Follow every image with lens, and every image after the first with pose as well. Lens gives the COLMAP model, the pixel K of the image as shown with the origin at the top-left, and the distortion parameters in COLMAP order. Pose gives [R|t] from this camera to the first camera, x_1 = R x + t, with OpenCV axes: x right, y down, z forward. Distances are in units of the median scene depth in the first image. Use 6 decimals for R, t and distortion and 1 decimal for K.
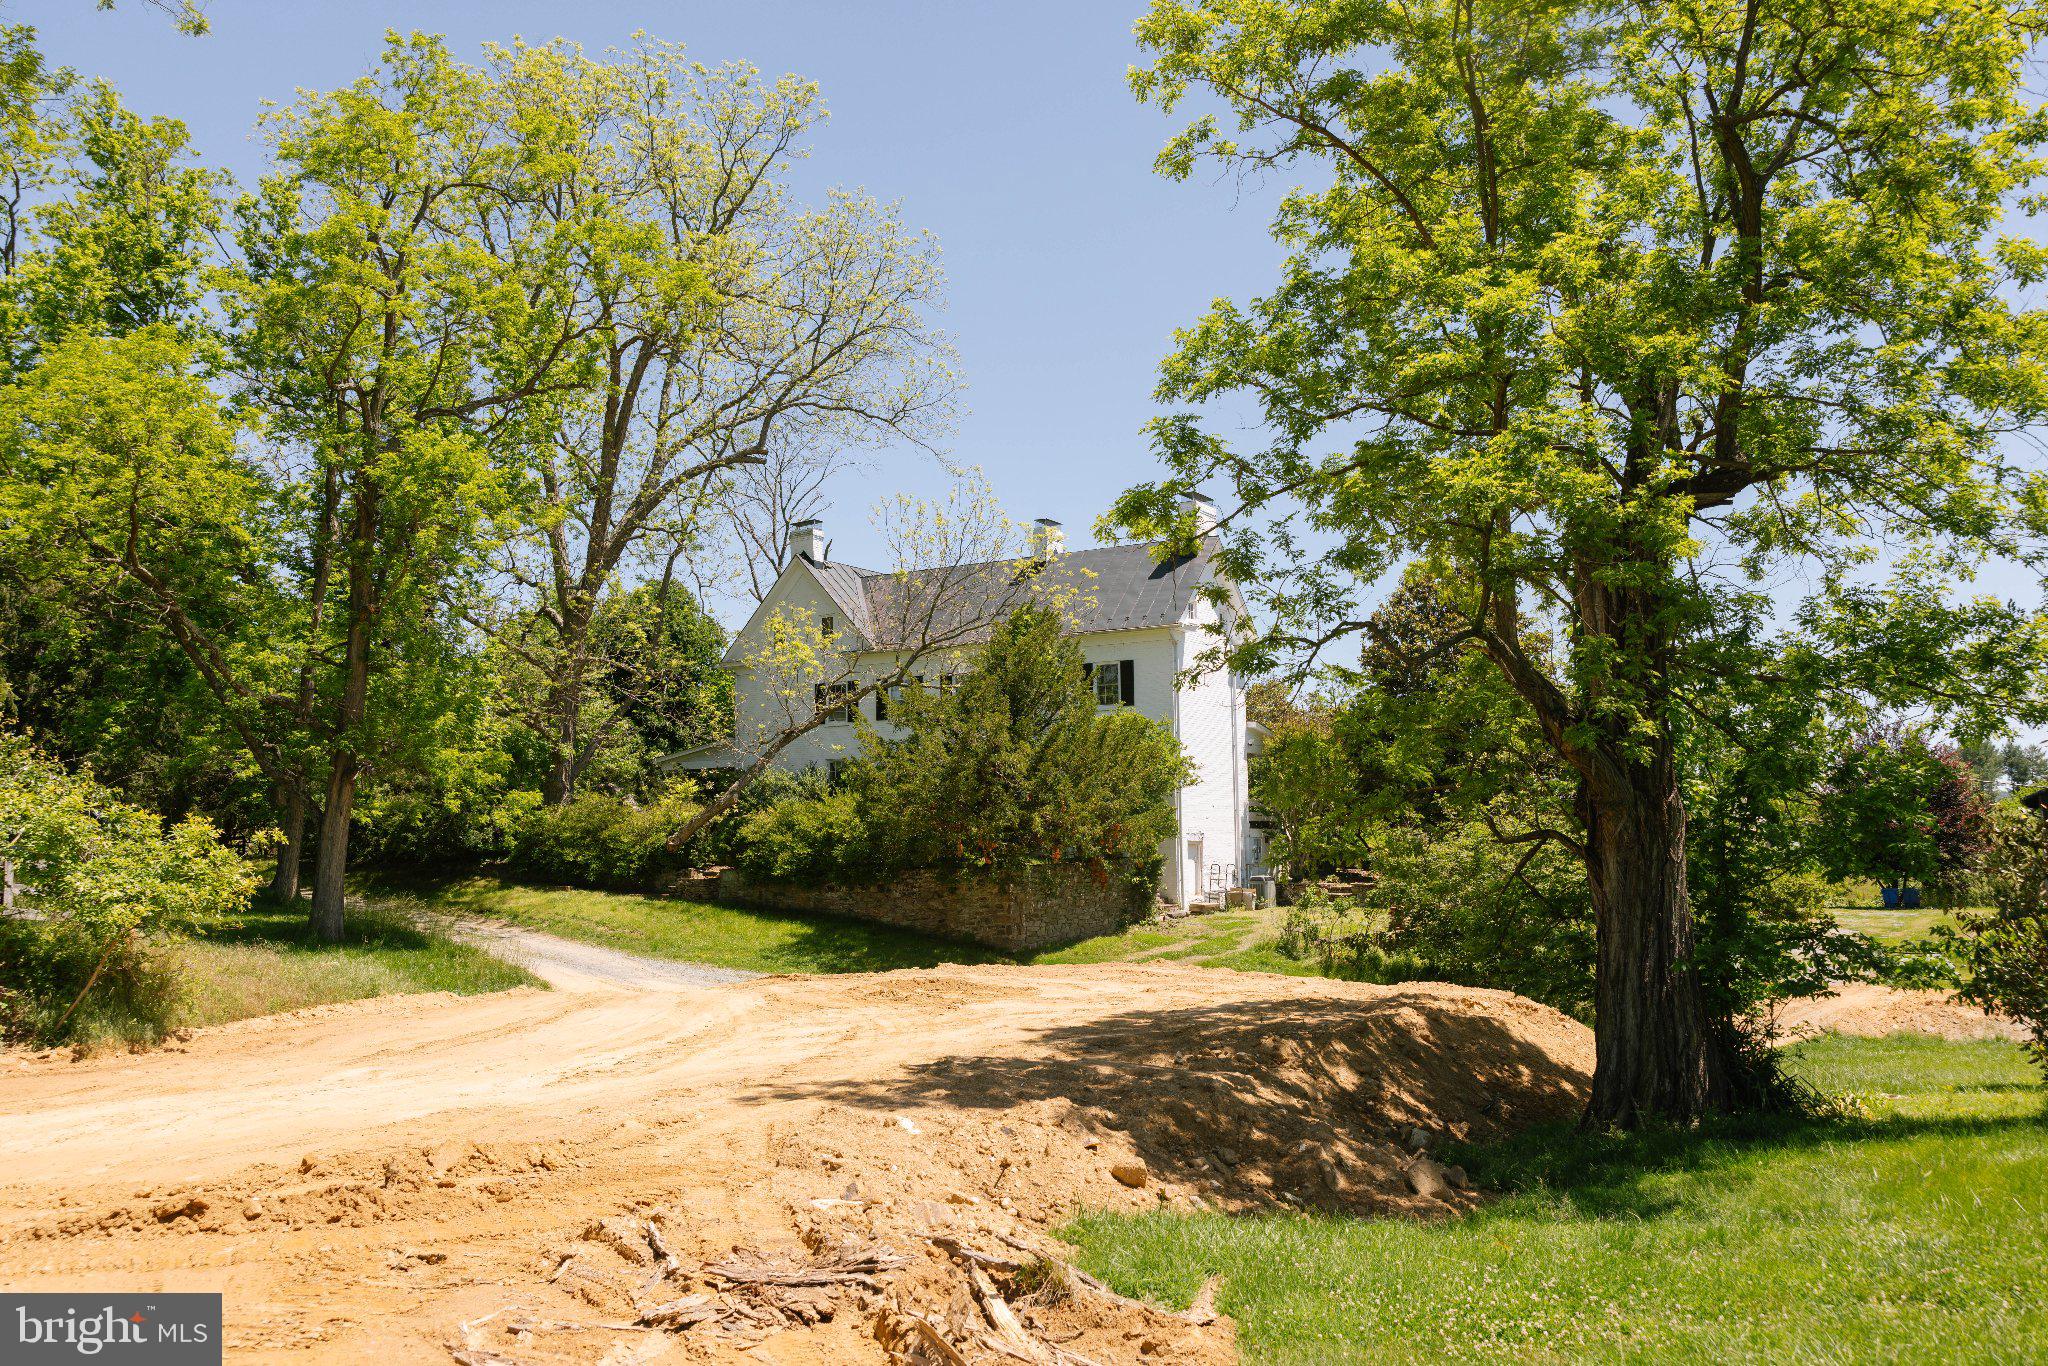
lens RADIAL K [[1738.3, 0, 967.9], [0, 1738.3, 661.2], [0, 0, 1]] dist [0.020816, 0.024705]
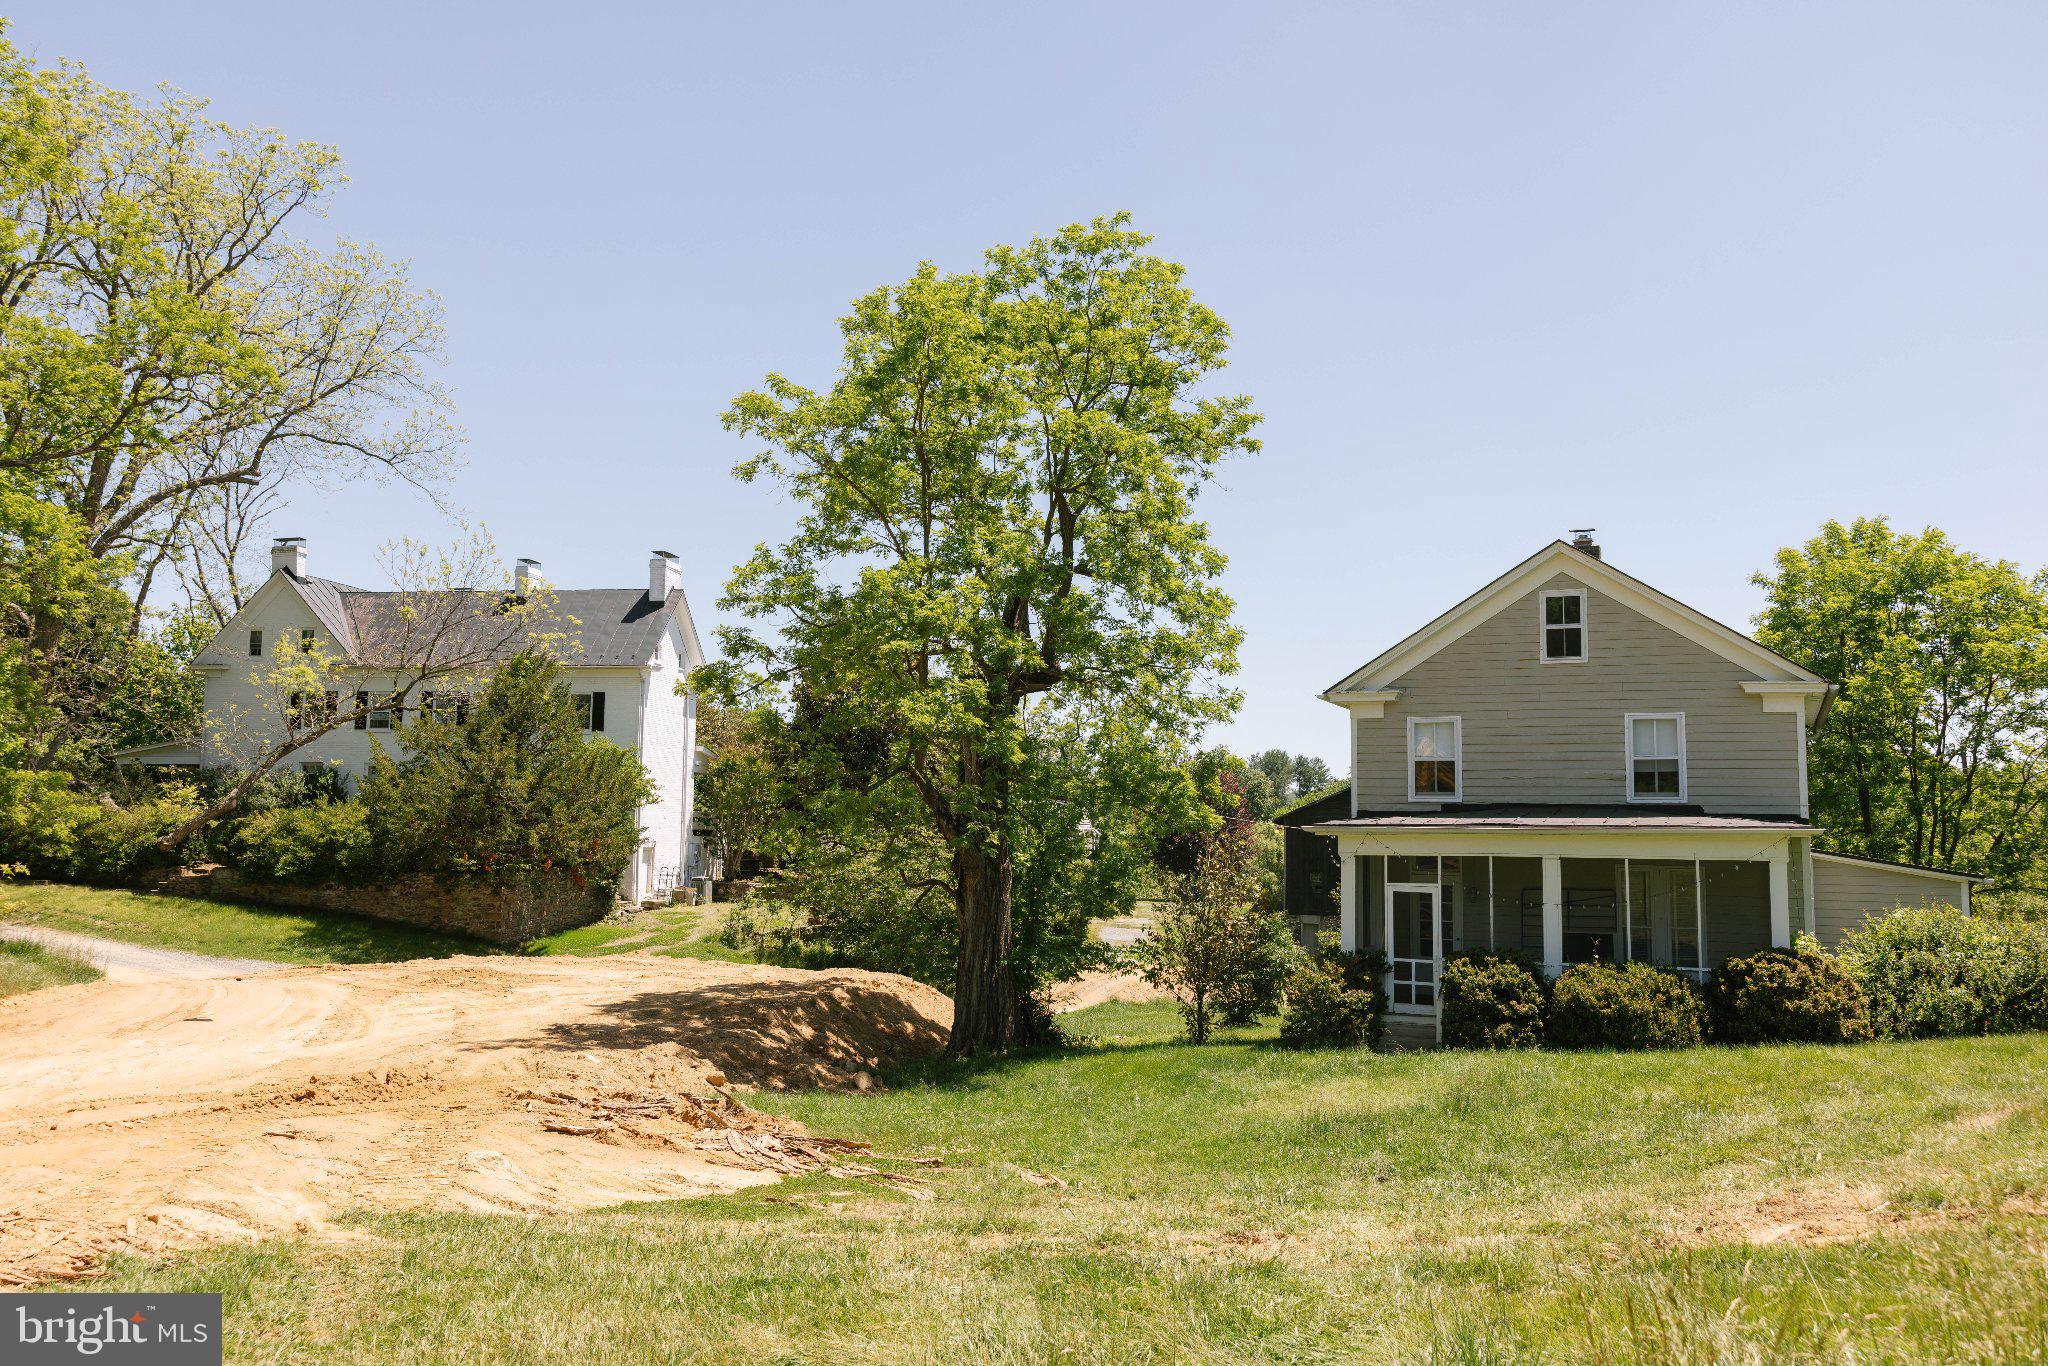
lens RADIAL K [[1738.3, 0, 1027.4], [0, 1738.3, 671.6], [0, 0, 1]] dist [0.020816, 0.024705]
pose [[0.929084, 0.056648, 0.365504, -0.085179], [-0.063551, 0.997955, 0.006873, -0.049681], [-0.364368, -0.029614, 0.930784, -0.237770]]
